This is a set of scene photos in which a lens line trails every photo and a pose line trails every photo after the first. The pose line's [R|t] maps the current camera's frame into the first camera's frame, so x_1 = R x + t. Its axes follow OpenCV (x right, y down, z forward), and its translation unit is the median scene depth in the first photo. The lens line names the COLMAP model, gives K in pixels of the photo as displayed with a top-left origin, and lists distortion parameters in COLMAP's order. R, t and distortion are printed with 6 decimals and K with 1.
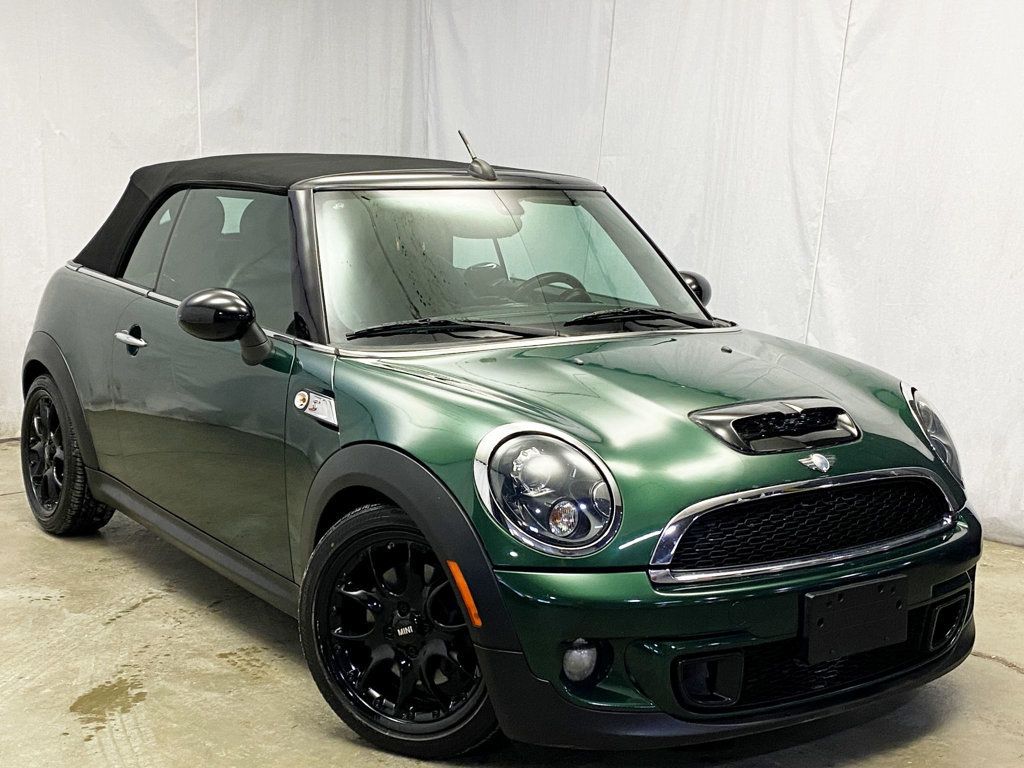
lens RADIAL K [[1427.0, 0, 519.1], [0, 1427.0, 389.8], [0, 0, 1]] dist [0.215878, -0.783073]
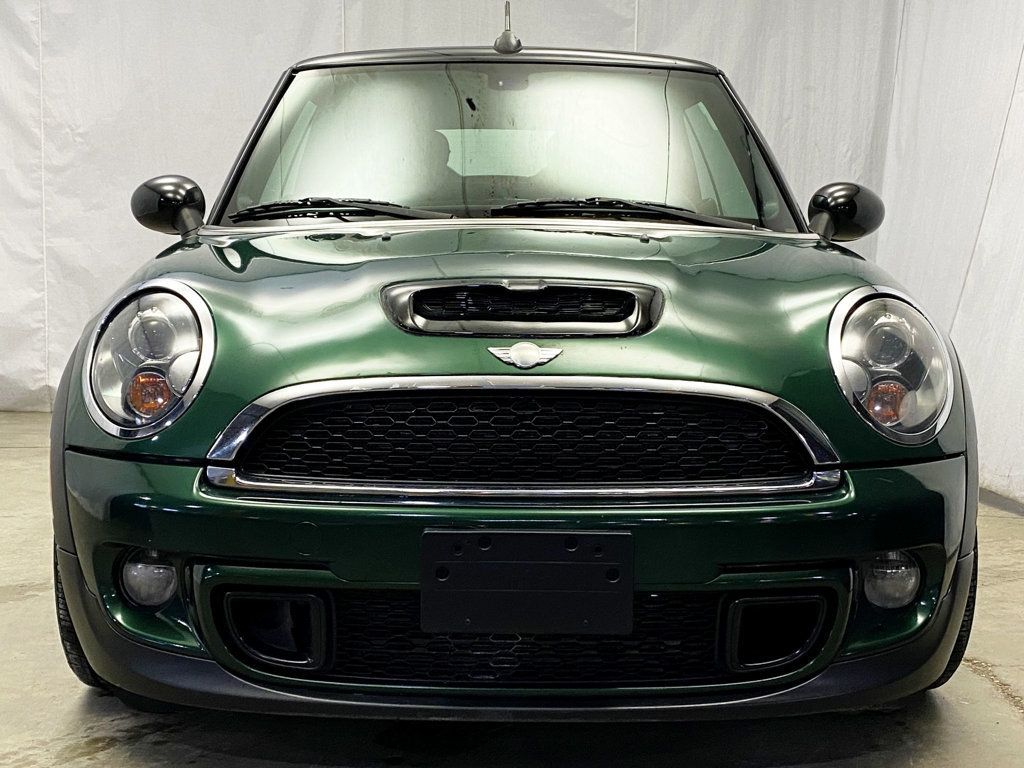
lens RADIAL K [[1394.0, 0, 469.6], [0, 1394.0, 384.5], [0, 0, 1]] dist [0.318973, 0.005286]
pose [[0.833717, 0.061578, -0.548748, 0.490435], [-0.085076, 0.996221, -0.017465, 0.067243], [0.545599, 0.061246, 0.835805, 0.360159]]
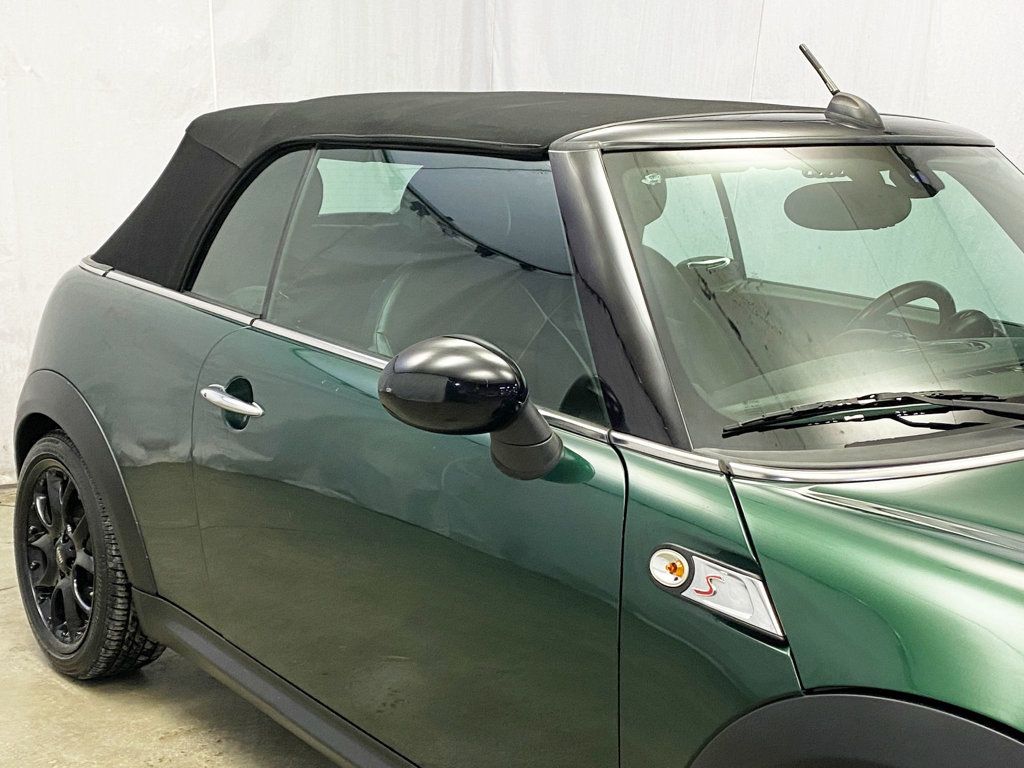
lens RADIAL K [[1427.0, 0, 519.1], [0, 1427.0, 389.8], [0, 0, 1]] dist [0.215878, -0.783073]
pose [[0.998049, -0.013191, 0.061031, -0.226554], [0.011311, 0.999454, 0.031050, -0.069566], [-0.061407, -0.030299, 0.997653, 0.482730]]
